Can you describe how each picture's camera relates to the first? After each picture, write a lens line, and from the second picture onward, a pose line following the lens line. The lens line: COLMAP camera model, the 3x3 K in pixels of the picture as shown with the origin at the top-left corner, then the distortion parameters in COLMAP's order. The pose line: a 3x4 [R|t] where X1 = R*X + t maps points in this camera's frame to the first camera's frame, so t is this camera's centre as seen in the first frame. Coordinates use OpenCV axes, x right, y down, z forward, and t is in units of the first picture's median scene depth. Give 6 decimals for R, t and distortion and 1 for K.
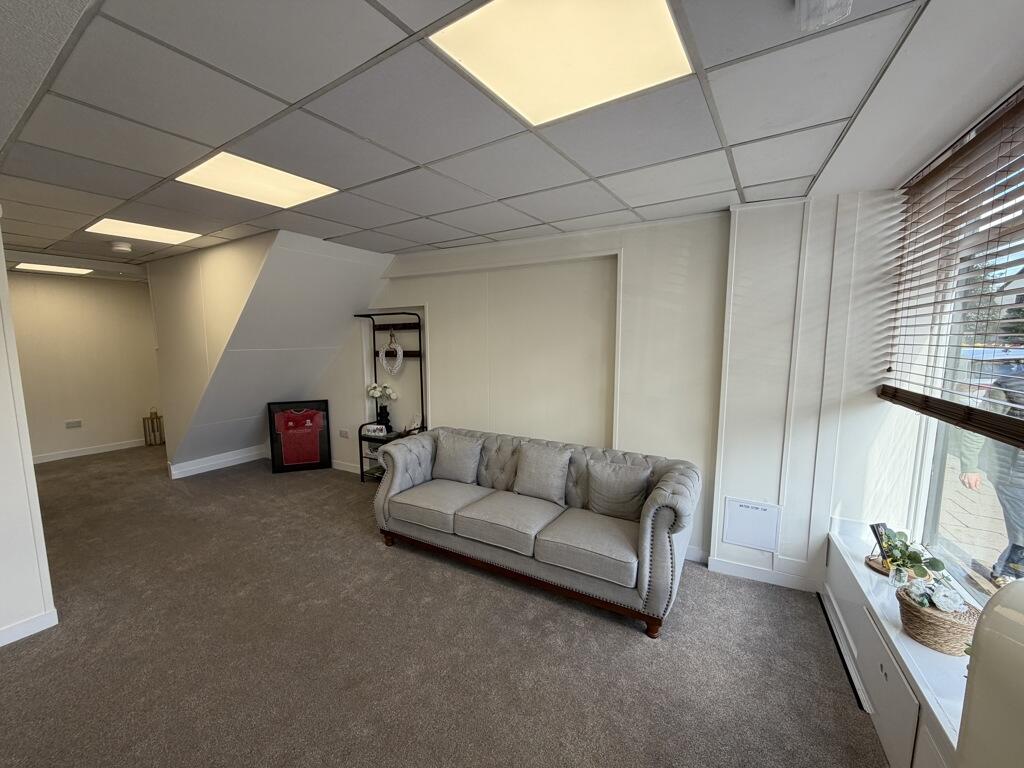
lens RADIAL K [[409.7, 0, 512.0], [0, 409.7, 384.0], [0, 0, 1]] dist [-0.000339, -0.000041]
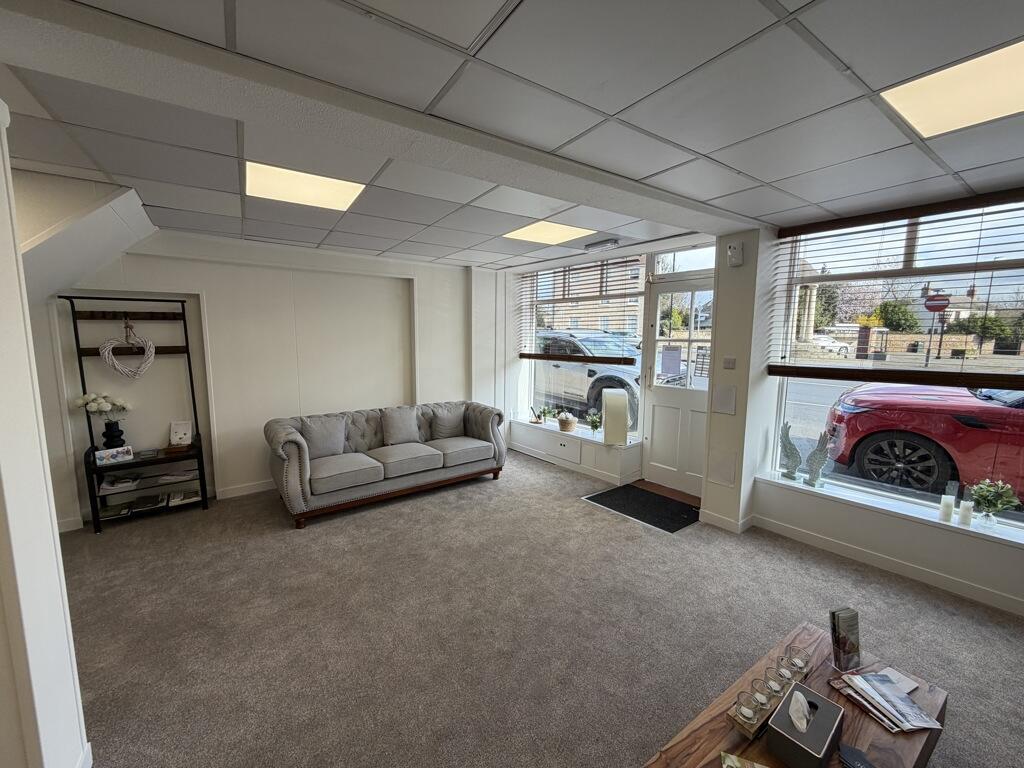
lens RADIAL K [[409.7, 0, 512.0], [0, 409.7, 384.0], [0, 0, 1]] dist [-0.000339, -0.000041]
pose [[0.387026, -0.106018, 0.915953, -0.993041], [0.095266, 0.992649, 0.074642, -0.001905], [-0.917134, 0.058371, 0.394282, 0.063976]]
